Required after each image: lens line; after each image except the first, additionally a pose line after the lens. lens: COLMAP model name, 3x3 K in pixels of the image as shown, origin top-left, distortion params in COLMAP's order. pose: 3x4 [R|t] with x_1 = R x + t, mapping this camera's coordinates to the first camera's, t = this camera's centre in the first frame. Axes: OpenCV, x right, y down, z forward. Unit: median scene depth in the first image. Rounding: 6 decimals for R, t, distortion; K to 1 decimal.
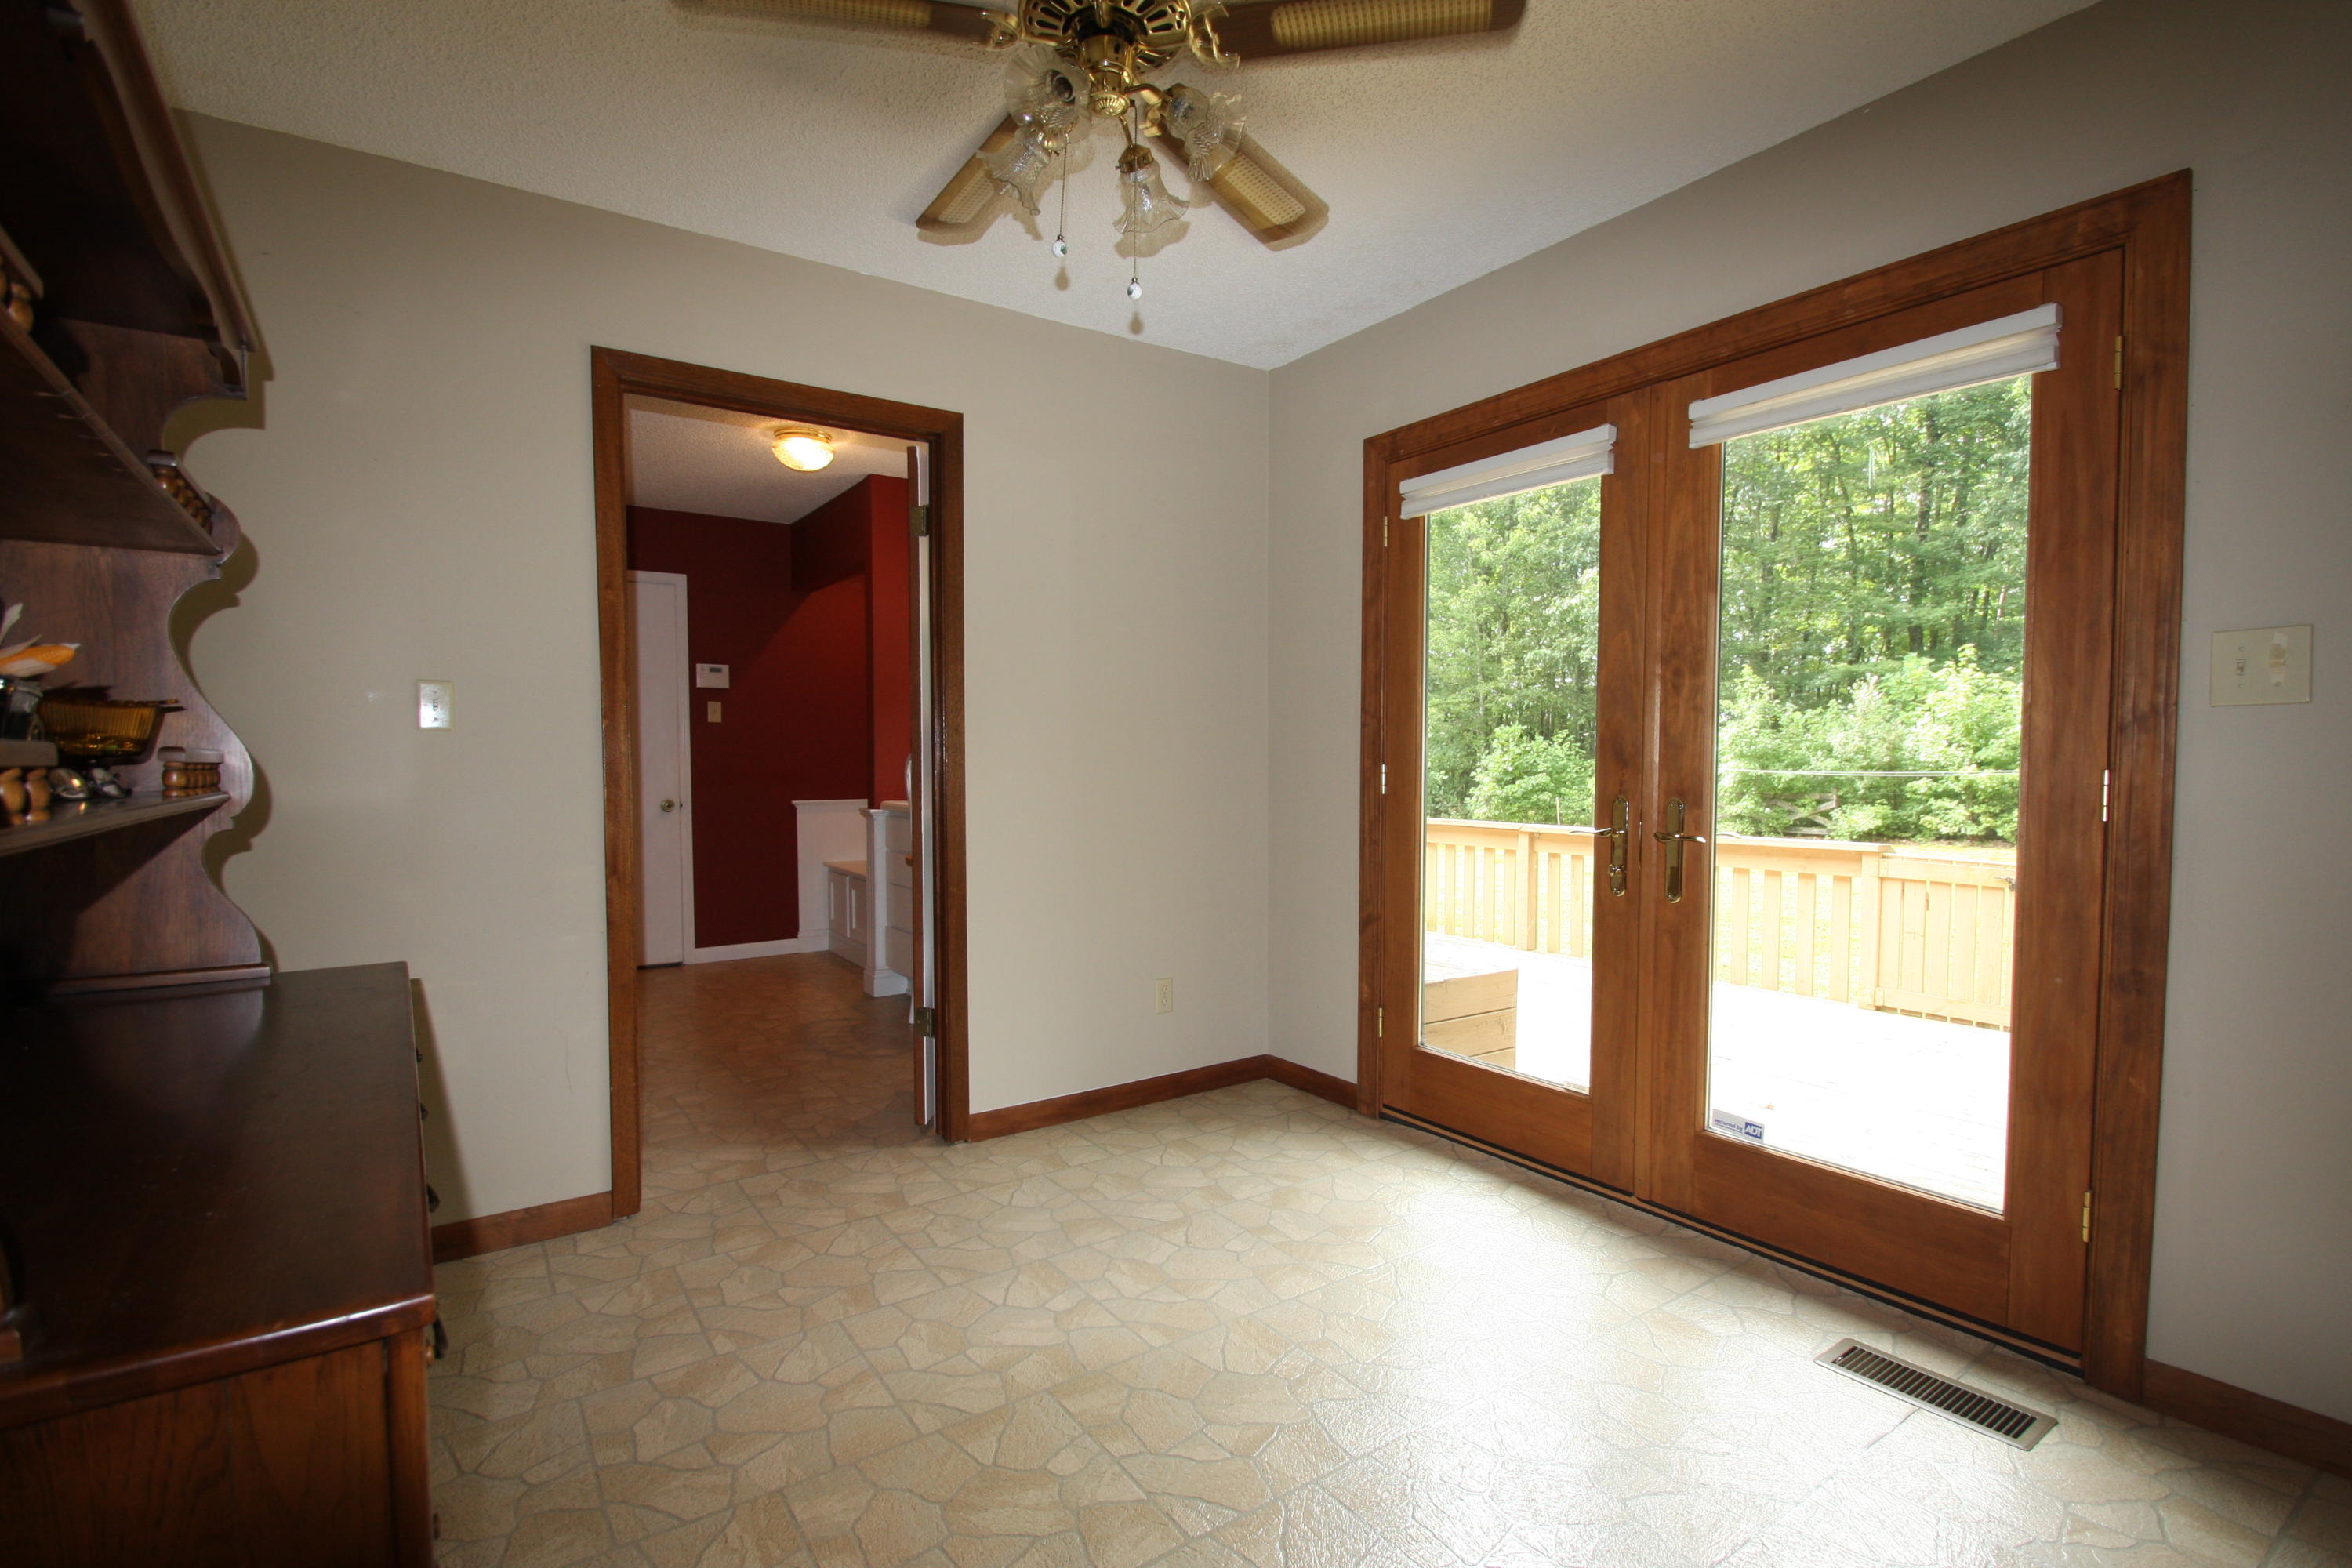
lens RADIAL K [[1098.7, 0, 1193.7], [0, 1098.7, 823.1], [0, 0, 1]] dist [0.005961, 0.000845]
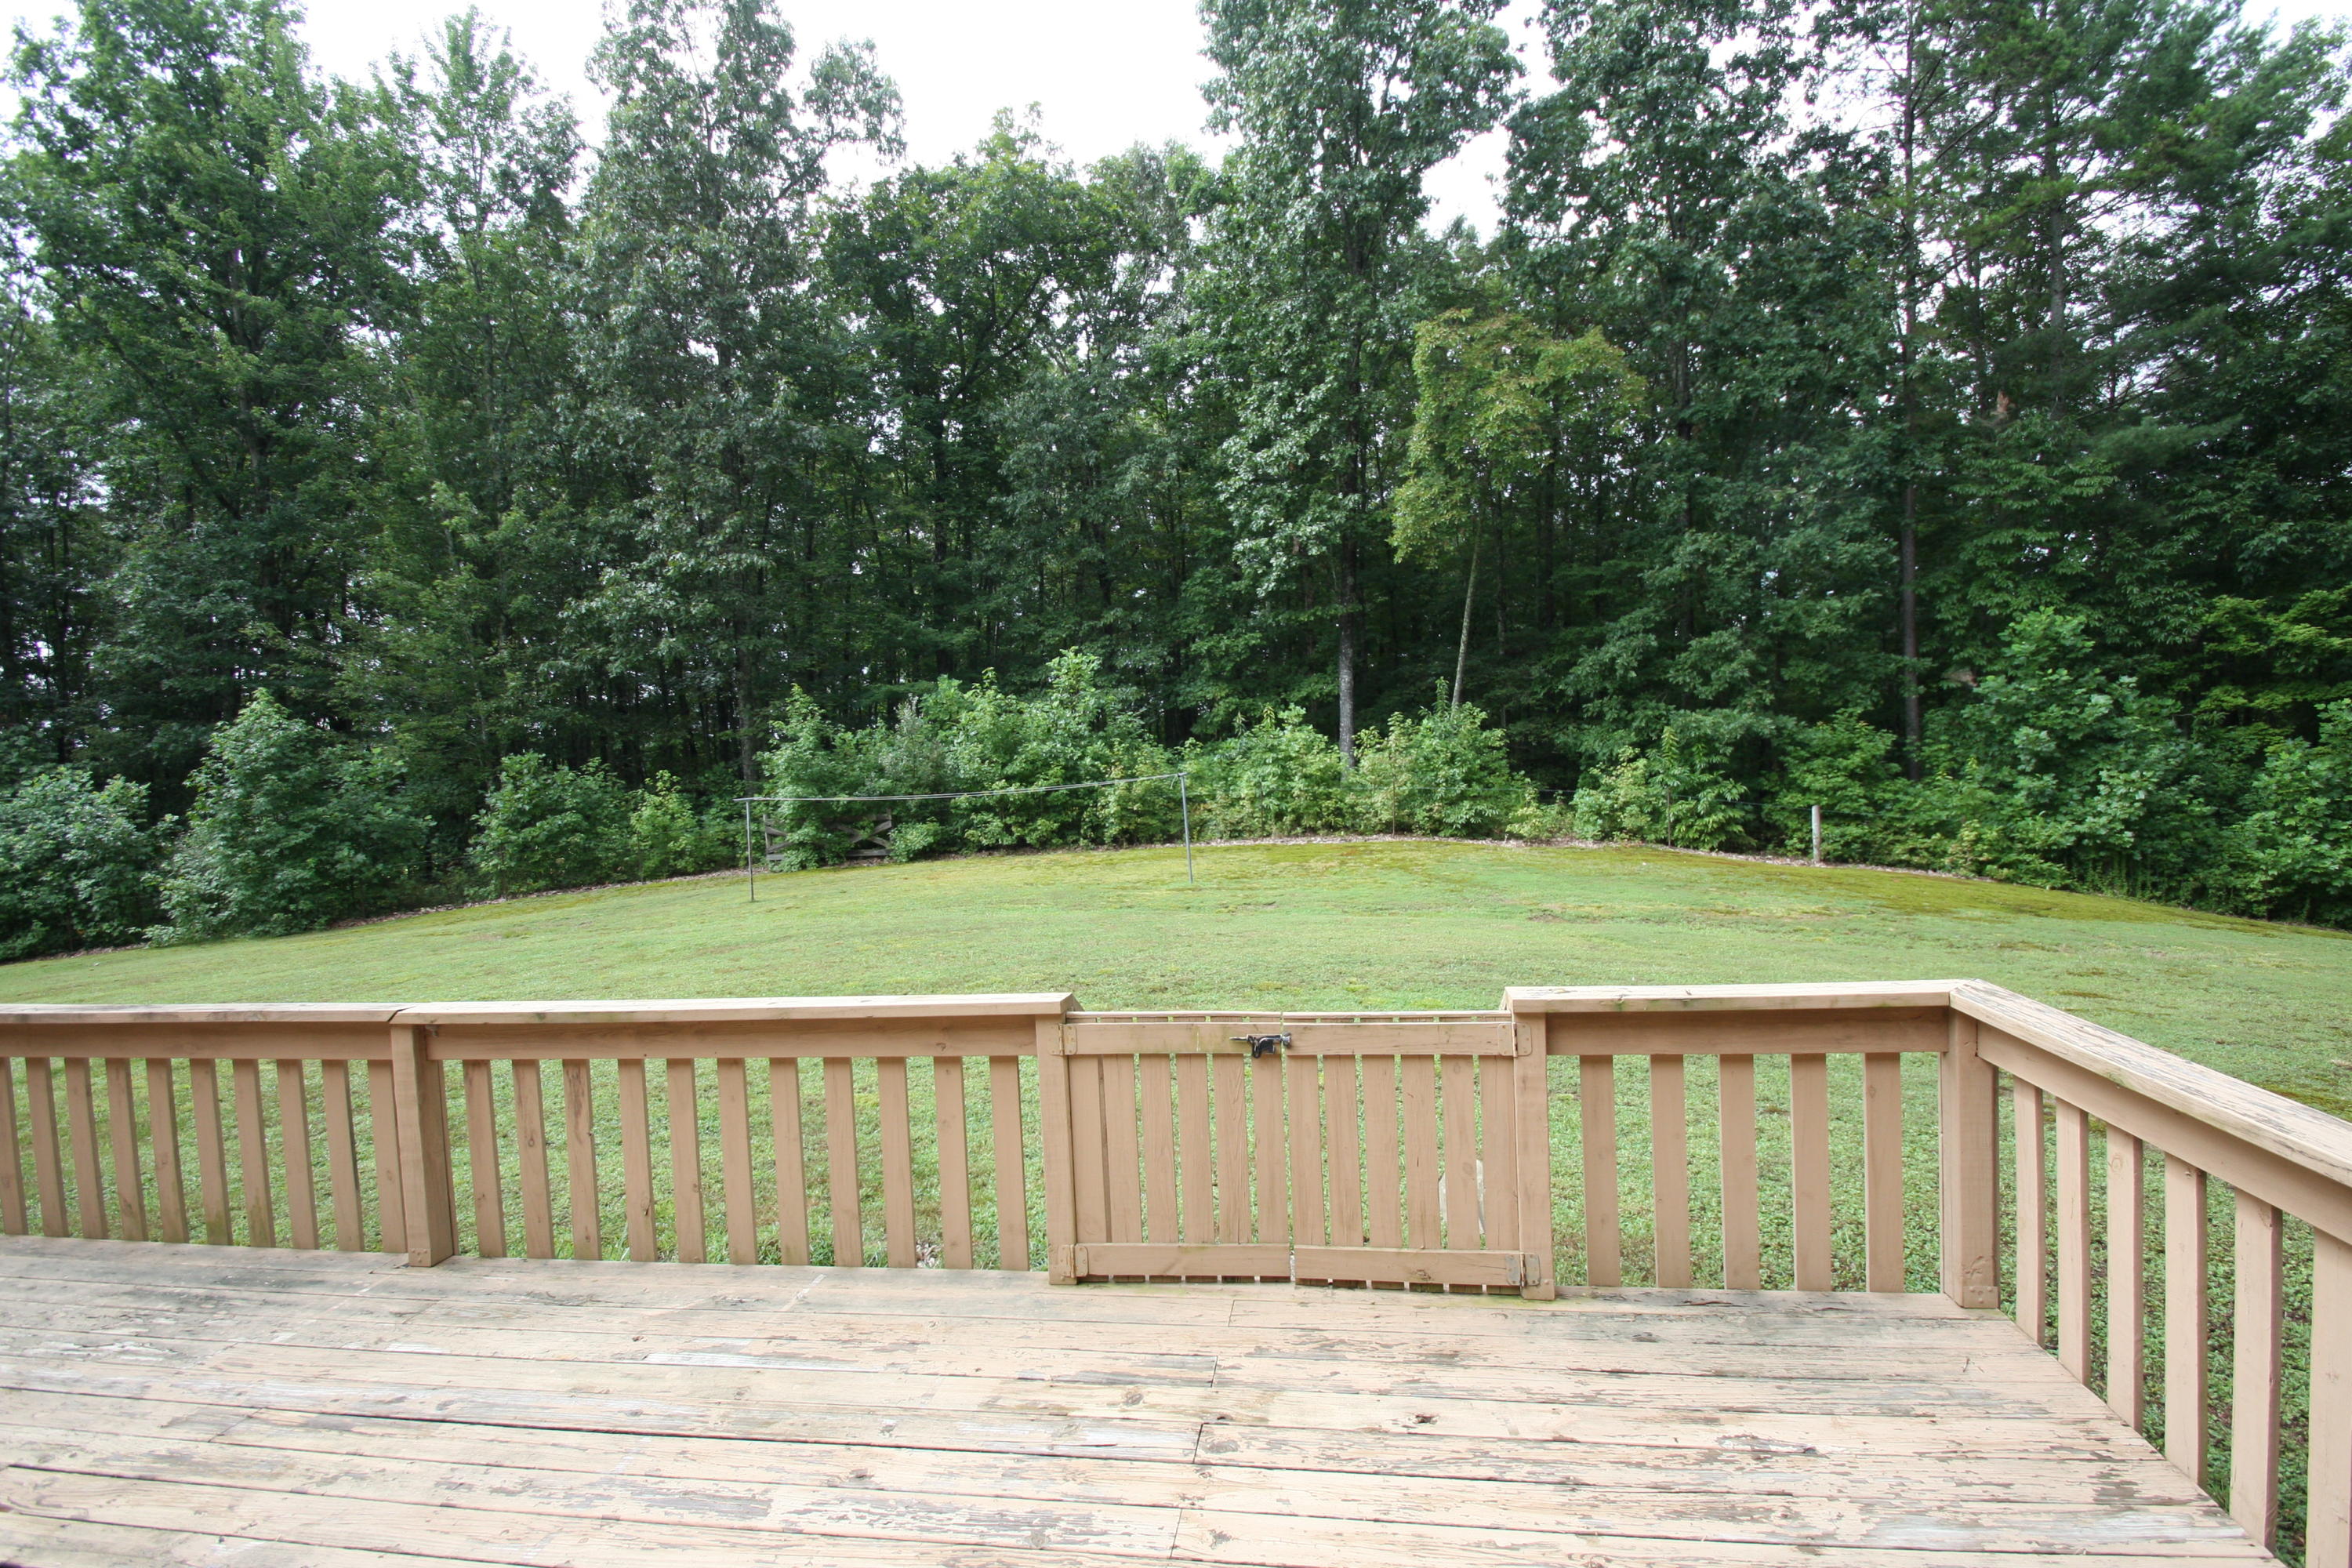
lens RADIAL K [[1098.7, 0, 1174.5], [0, 1098.7, 795.0], [0, 0, 1]] dist [0.005961, 0.000845]
pose [[0.700422, -0.057668, 0.711395, 0.056970], [0.086206, 0.996269, -0.004116, -0.017369], [-0.708504, 0.064210, 0.702780, 0.118892]]
